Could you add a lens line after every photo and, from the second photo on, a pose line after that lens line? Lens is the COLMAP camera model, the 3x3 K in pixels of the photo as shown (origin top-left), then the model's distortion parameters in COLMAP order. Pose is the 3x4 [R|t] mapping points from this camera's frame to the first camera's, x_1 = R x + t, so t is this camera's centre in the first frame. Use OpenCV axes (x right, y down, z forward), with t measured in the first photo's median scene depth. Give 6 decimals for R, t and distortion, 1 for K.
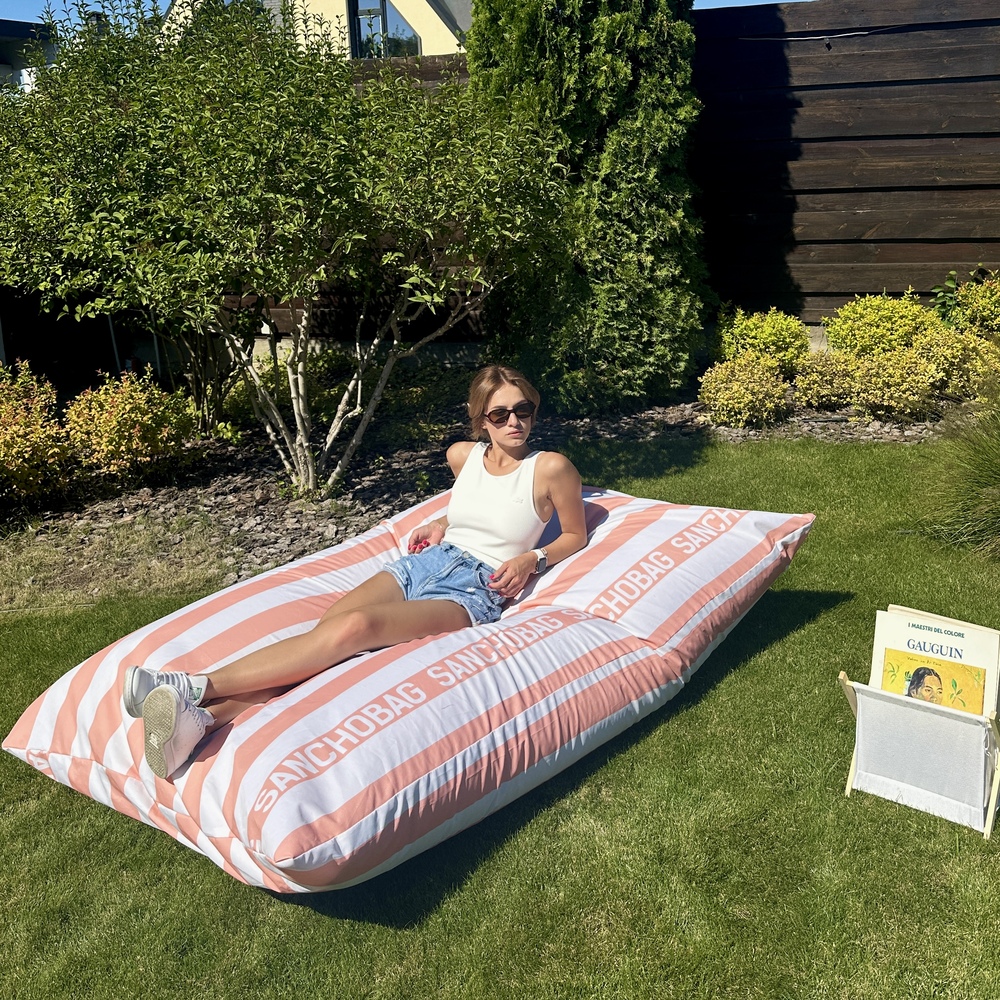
lens RADIAL K [[1052.0, 0, 502.2], [0, 1052.0, 364.4], [0, 0, 1]] dist [0.141576, -0.394627]
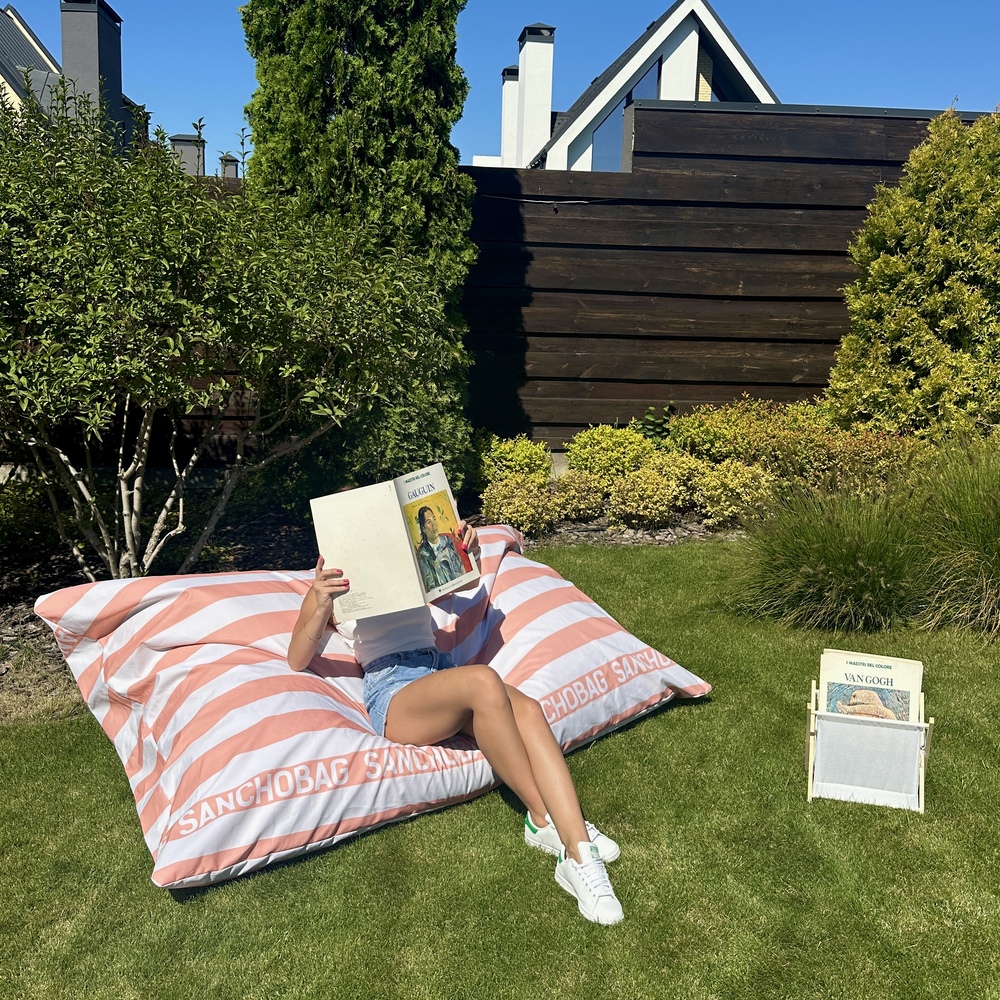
lens RADIAL K [[1031.0, 0, 498.7], [0, 1031.0, 462.7], [0, 0, 1]] dist [0.092993, -0.286196]
pose [[0.915614, 0.004921, 0.402028, -0.233255], [0.012226, 0.999122, -0.040075, 0.023006], [-0.401872, 0.041609, 0.914750, 0.007295]]
